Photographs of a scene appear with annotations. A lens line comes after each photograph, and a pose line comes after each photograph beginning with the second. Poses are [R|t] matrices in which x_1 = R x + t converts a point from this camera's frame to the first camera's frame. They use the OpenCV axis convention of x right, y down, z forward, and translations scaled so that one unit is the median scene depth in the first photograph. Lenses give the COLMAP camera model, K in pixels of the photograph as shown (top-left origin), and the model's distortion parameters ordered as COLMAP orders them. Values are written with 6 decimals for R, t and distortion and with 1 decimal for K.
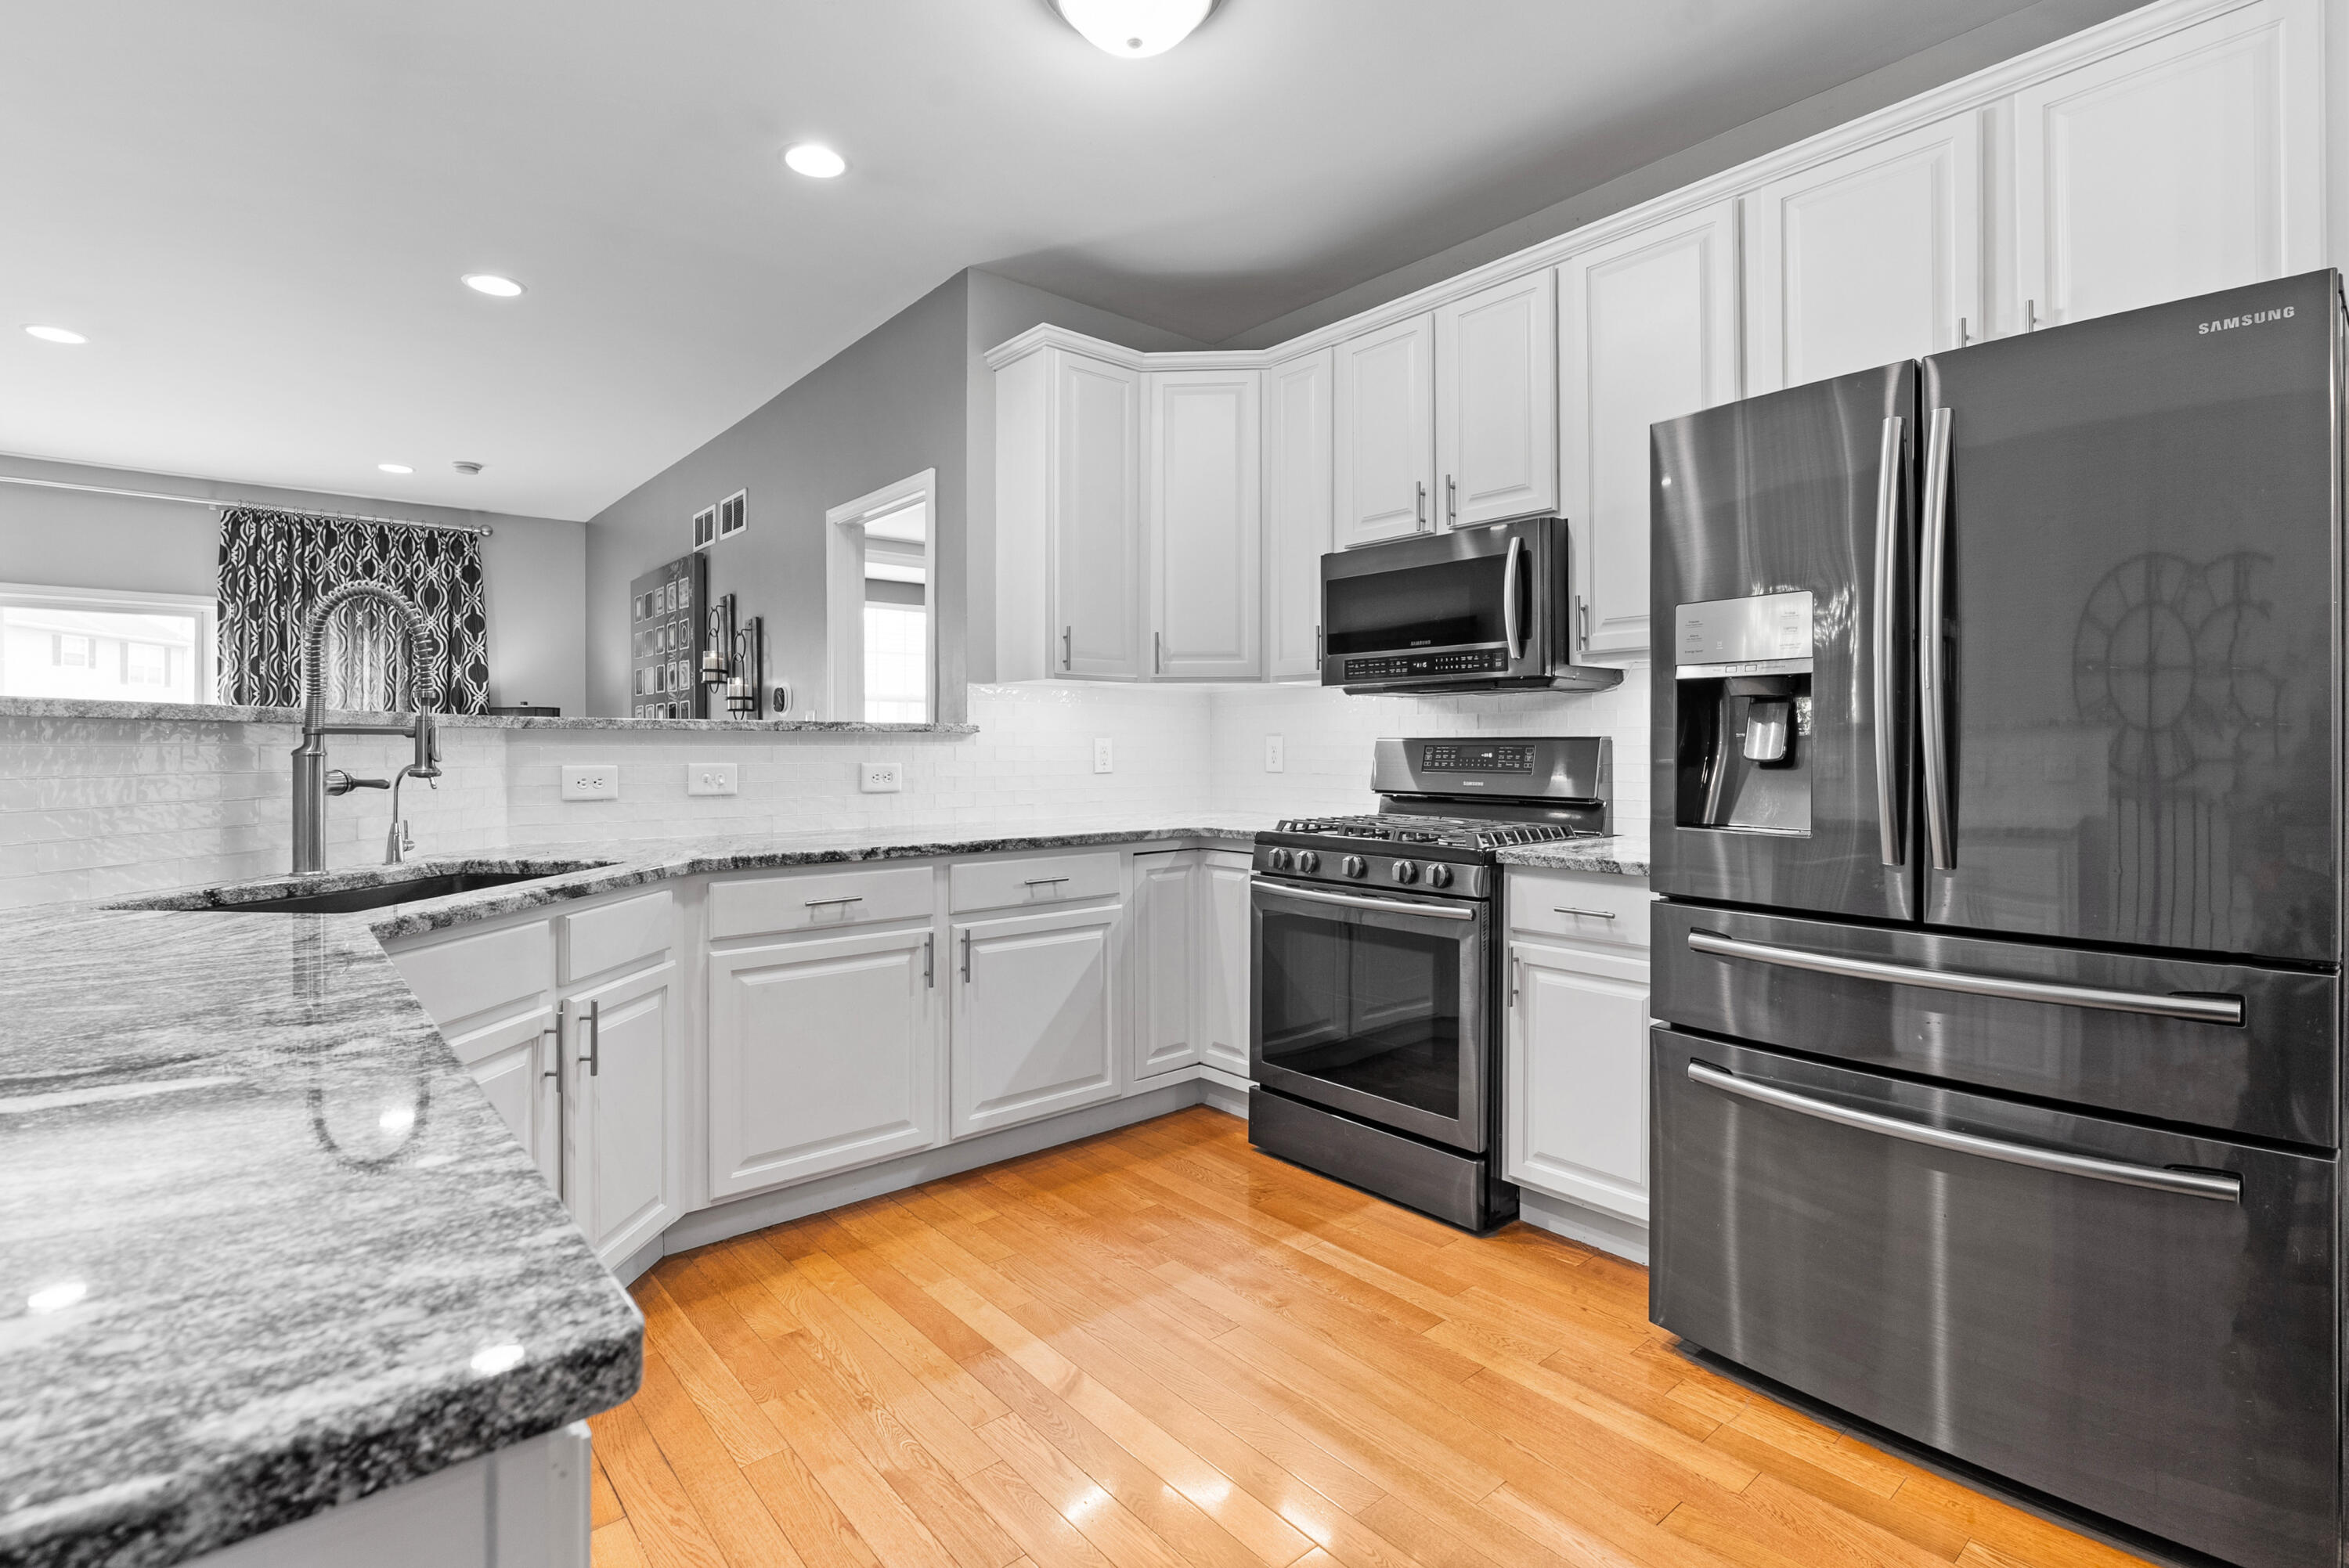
lens RADIAL K [[1090.0, 0, 1161.8], [0, 1090.0, 752.2], [0, 0, 1]] dist [-0.008458, 0.002803]
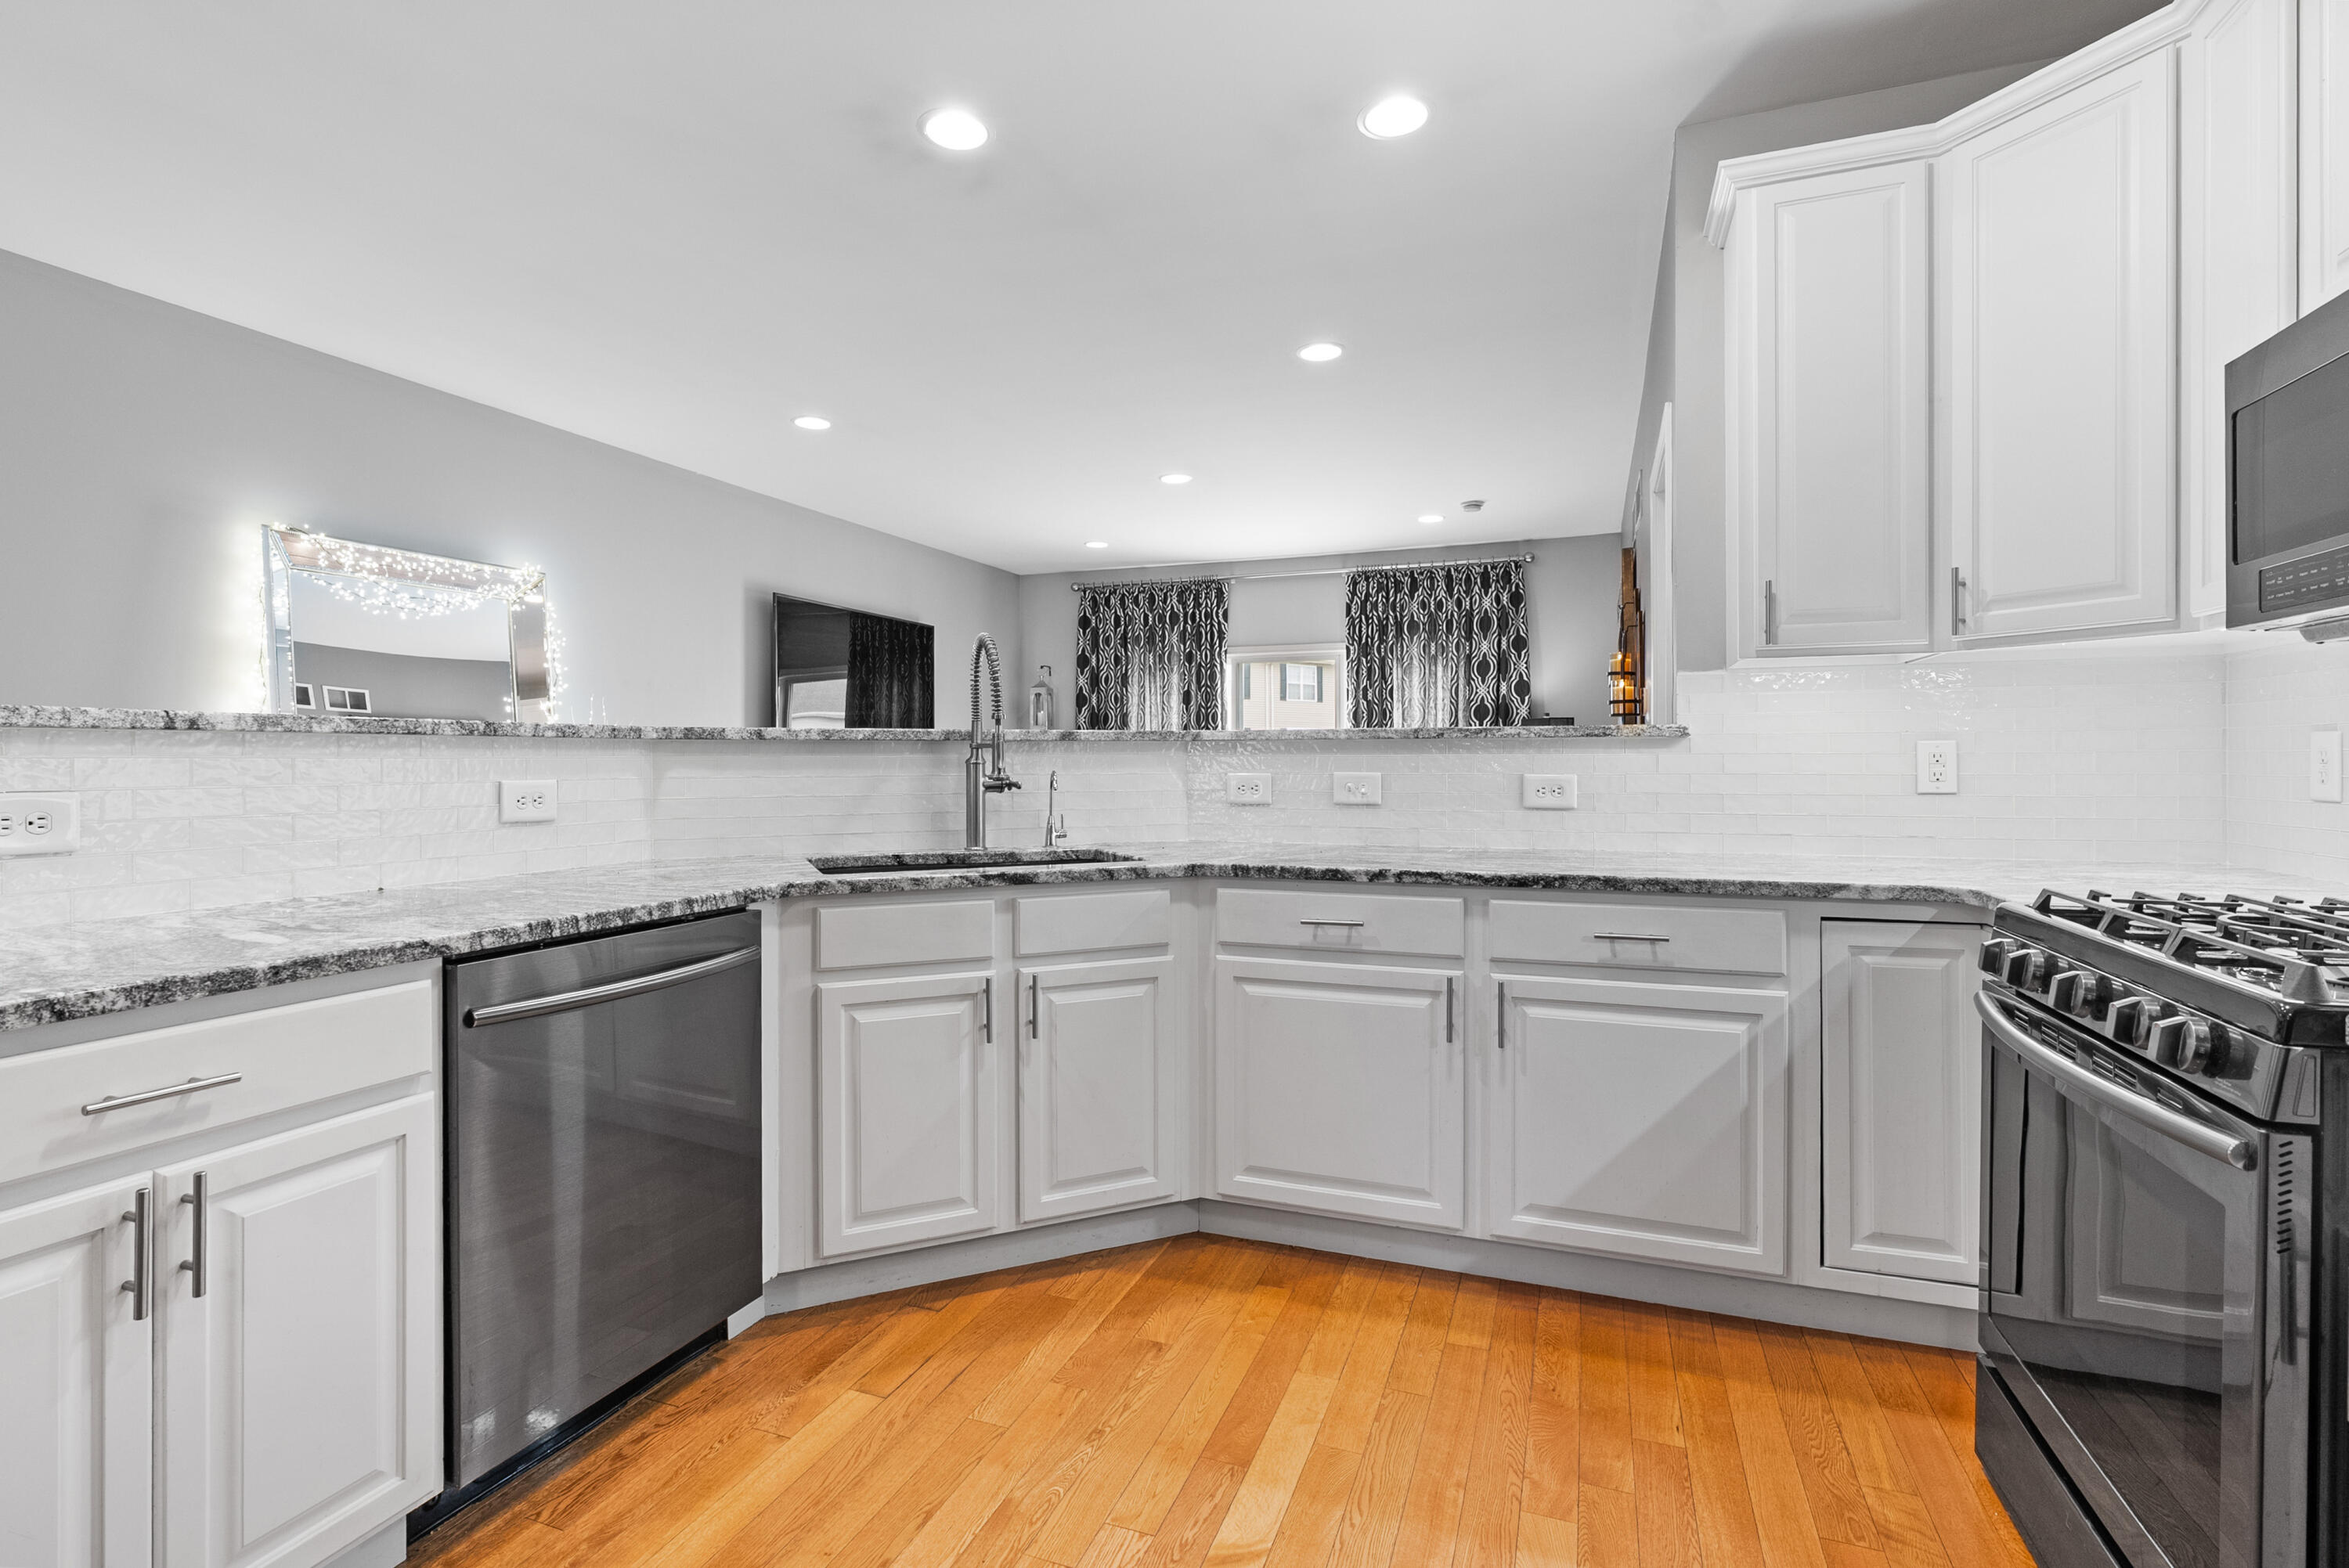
lens RADIAL K [[1090.0, 0, 1179.2], [0, 1090.0, 769.7], [0, 0, 1]] dist [-0.008458, 0.002803]
pose [[0.486360, 0.007585, -0.873725, 0.354352], [0.000188, 0.999961, 0.008785, -0.000946], [0.873758, -0.004437, 0.486340, 0.350353]]
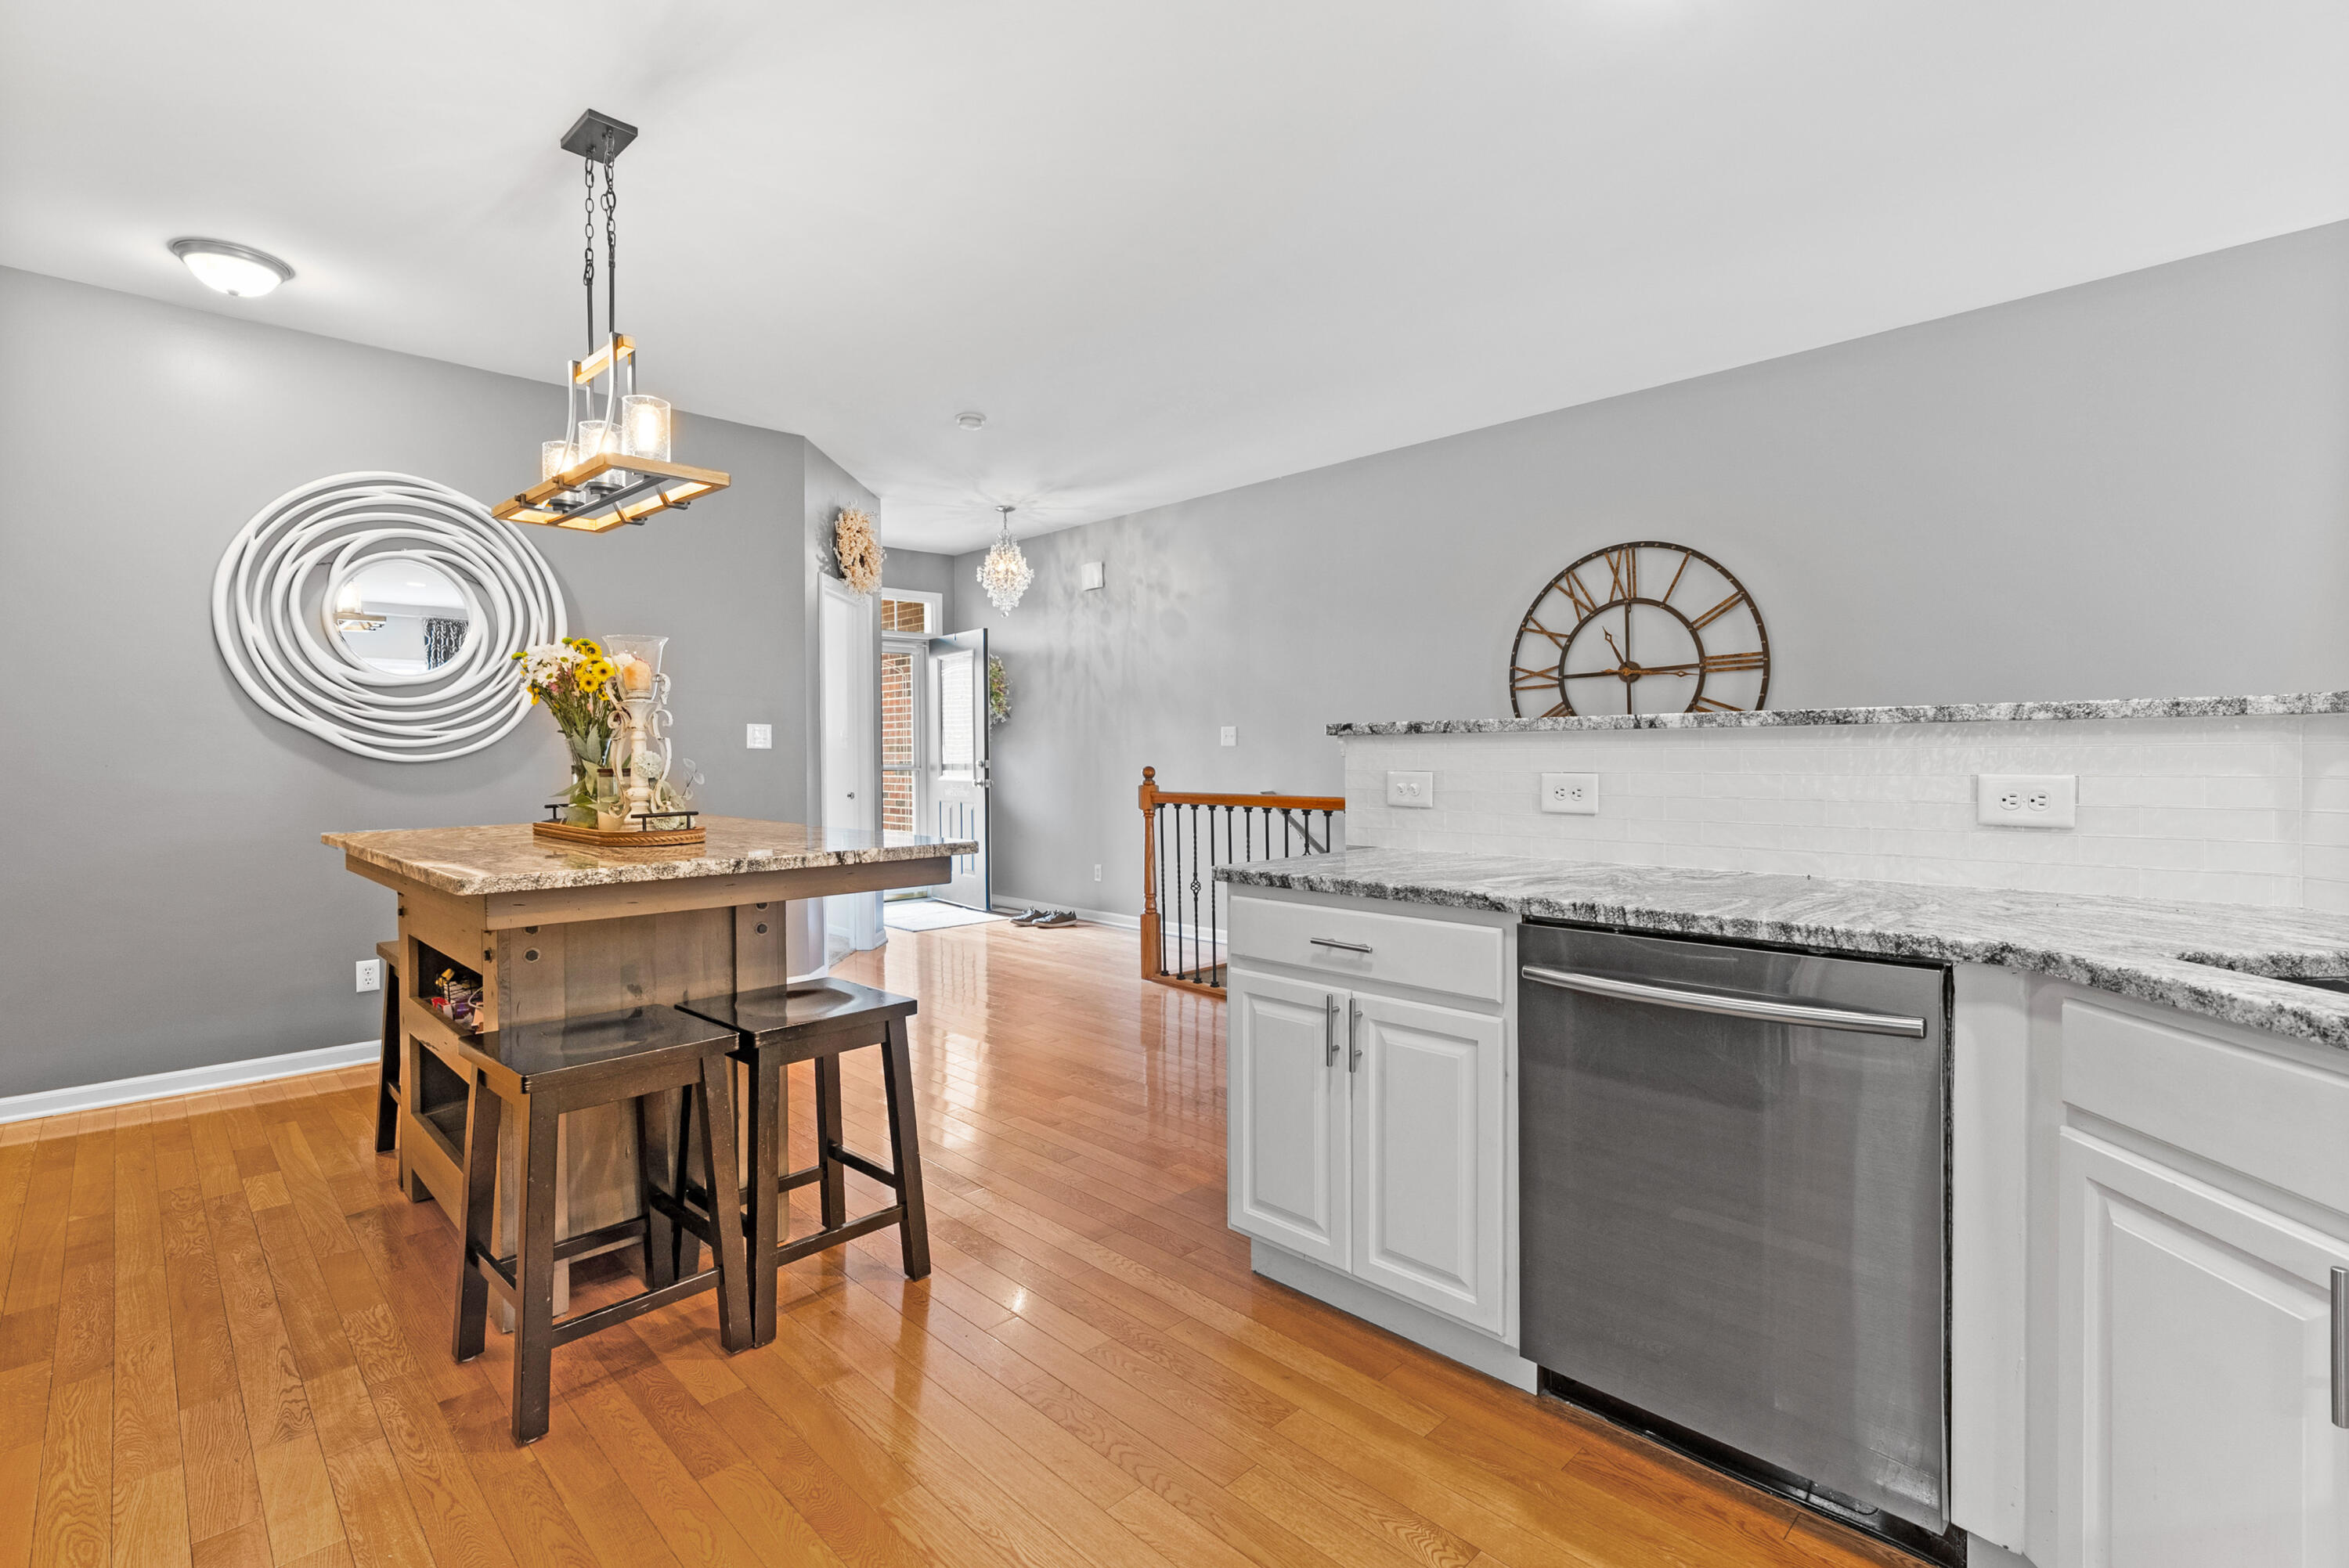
lens RADIAL K [[1090.0, 0, 1172.1], [0, 1090.0, 781.9], [0, 0, 1]] dist [-0.008458, 0.002803]
pose [[-0.997785, 0.007265, -0.066120, 0.008668], [0.005682, 0.999693, 0.024099, -0.000395], [0.066275, 0.023670, -0.997521, 0.856978]]
